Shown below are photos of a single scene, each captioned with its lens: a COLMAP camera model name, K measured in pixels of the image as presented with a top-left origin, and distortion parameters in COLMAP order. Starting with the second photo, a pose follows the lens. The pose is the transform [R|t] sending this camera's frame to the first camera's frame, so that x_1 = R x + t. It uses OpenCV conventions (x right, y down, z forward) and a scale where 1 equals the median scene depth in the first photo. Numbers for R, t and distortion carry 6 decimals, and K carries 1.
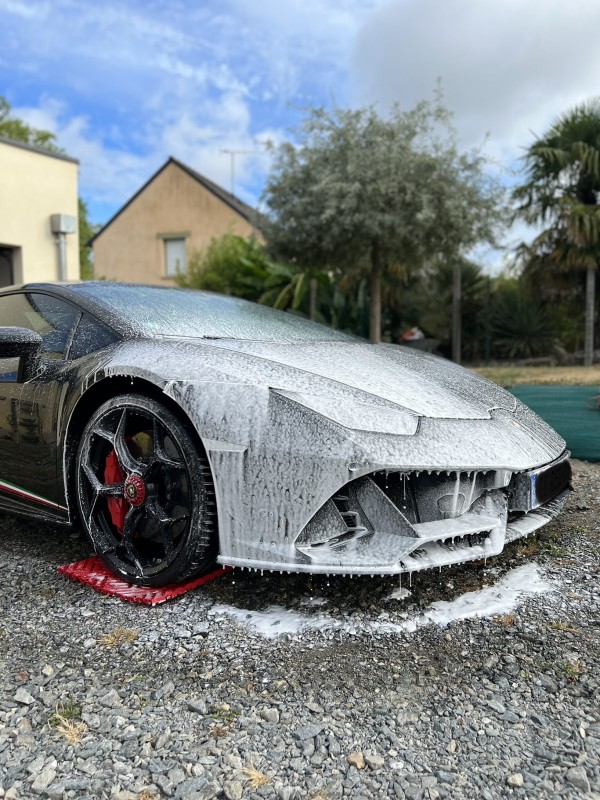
lens RADIAL K [[605.1, 0, 297.5], [0, 605.1, 404.5], [0, 0, 1]] dist [0.055071, -0.014372]
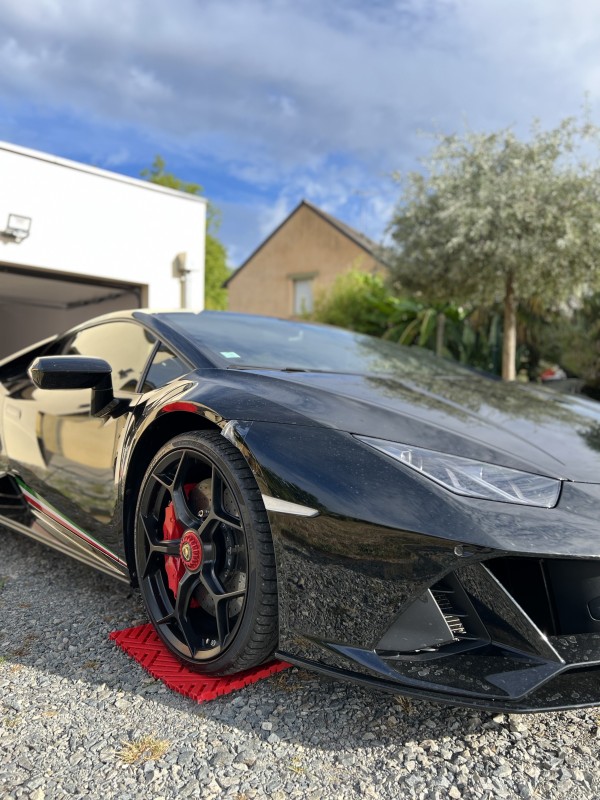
lens RADIAL K [[605.1, 0, 303.1], [0, 605.1, 406.6], [0, 0, 1]] dist [0.055071, -0.014372]
pose [[0.979738, 0.021255, -0.199151, 0.010312], [-0.033112, 0.997859, -0.056394, -0.003241], [0.197526, 0.061845, 0.978345, 0.051131]]
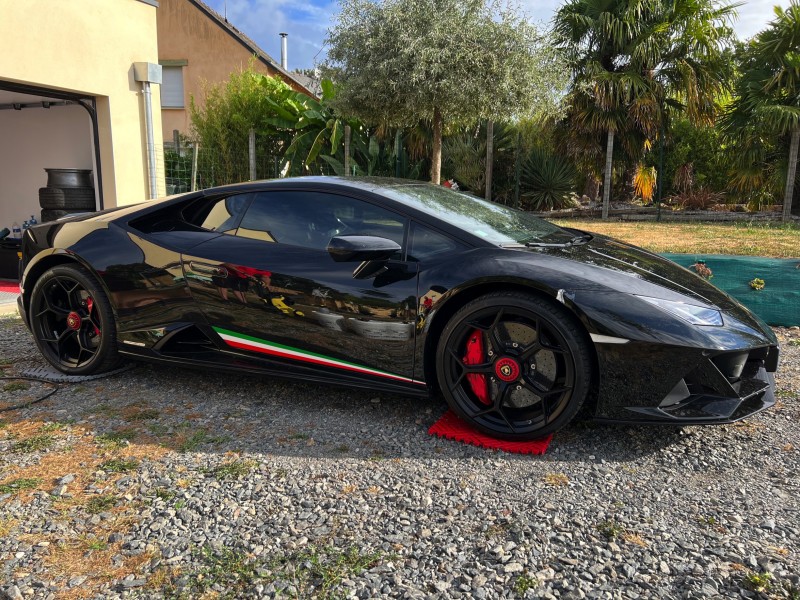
lens RADIAL K [[605.1, 0, 399.2], [0, 605.1, 301.6], [0, 0, 1]] dist [0.055071, -0.014372]
pose [[0.976352, -0.025326, 0.214699, -0.174611], [0.003098, 0.994651, 0.103245, -0.031747], [-0.216165, -0.100138, 0.971208, -0.040931]]
